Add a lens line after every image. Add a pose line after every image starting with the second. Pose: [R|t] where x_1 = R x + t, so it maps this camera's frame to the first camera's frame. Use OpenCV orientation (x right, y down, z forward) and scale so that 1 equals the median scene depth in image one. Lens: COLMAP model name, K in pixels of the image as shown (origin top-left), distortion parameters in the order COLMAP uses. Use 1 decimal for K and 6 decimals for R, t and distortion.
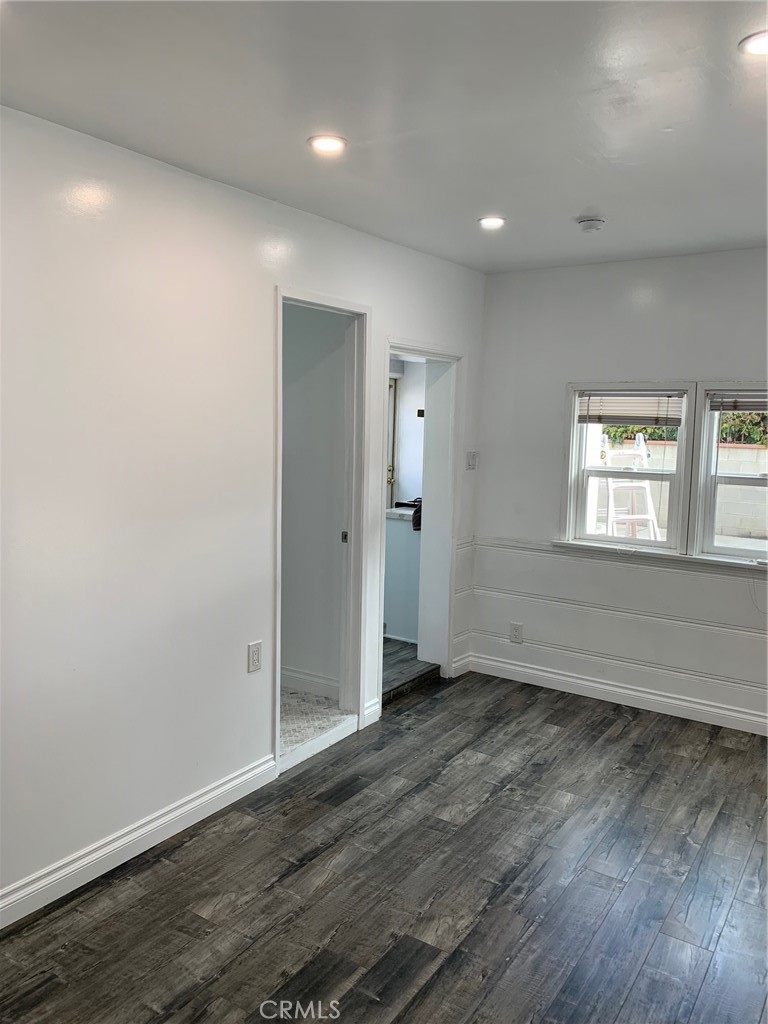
lens RADIAL K [[767.0, 0, 385.1], [0, 767.0, 513.5], [0, 0, 1]] dist [0.032511, -0.064758]
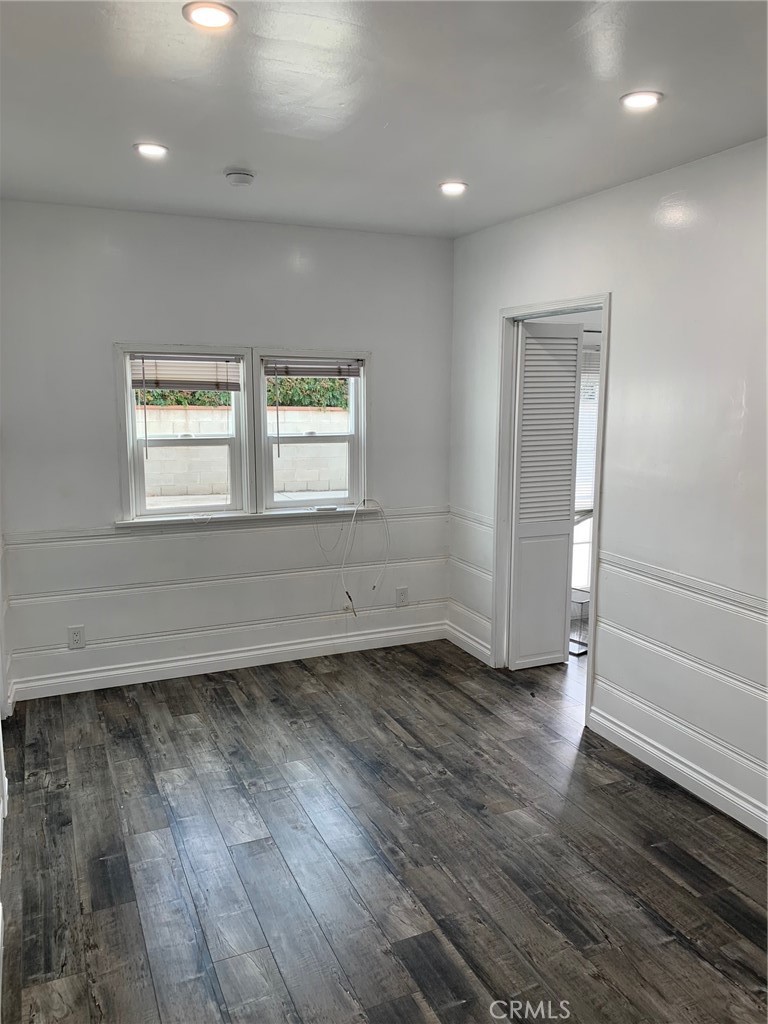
lens RADIAL K [[767.0, 0, 391.3], [0, 767.0, 516.5], [0, 0, 1]] dist [0.032511, -0.064758]
pose [[0.525827, -0.154320, 0.836475, -0.413667], [0.107933, 0.987561, 0.114344, -0.044808], [-0.843716, 0.030158, 0.535942, 0.295750]]
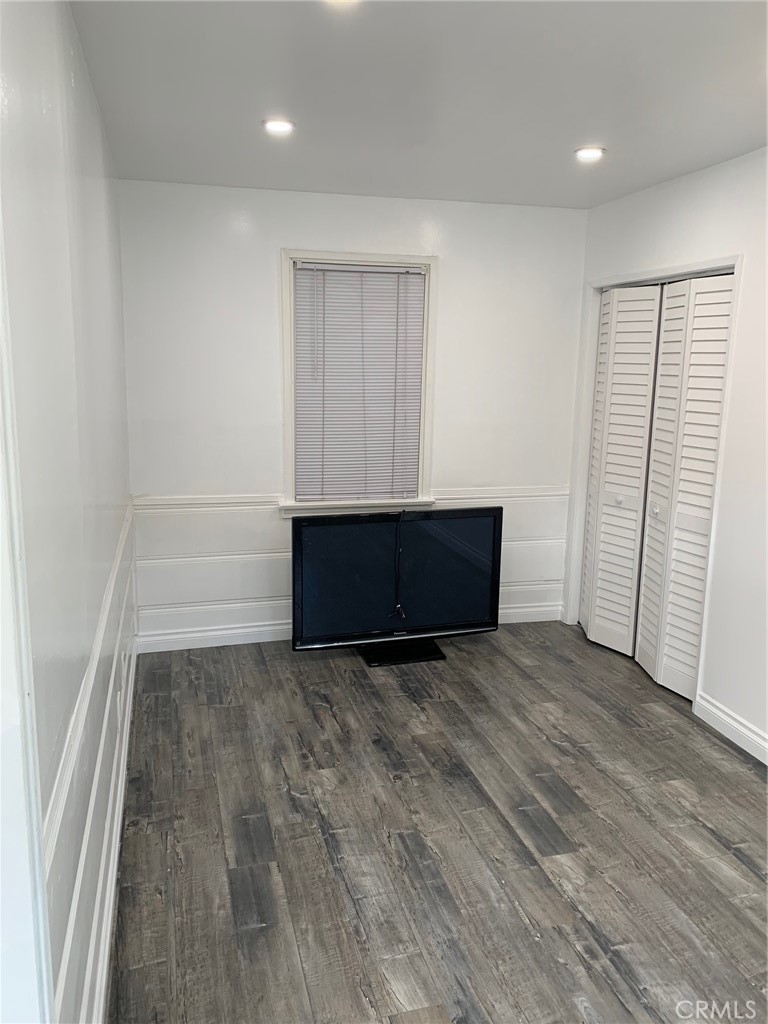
lens RADIAL K [[767.0, 0, 377.3], [0, 767.0, 512.3], [0, 0, 1]] dist [0.032511, -0.064758]
pose [[-0.659828, 0.122395, -0.741382, 0.581322], [-0.115502, 0.958399, 0.261019, -0.094366], [0.742487, 0.257859, -0.618241, 0.815778]]
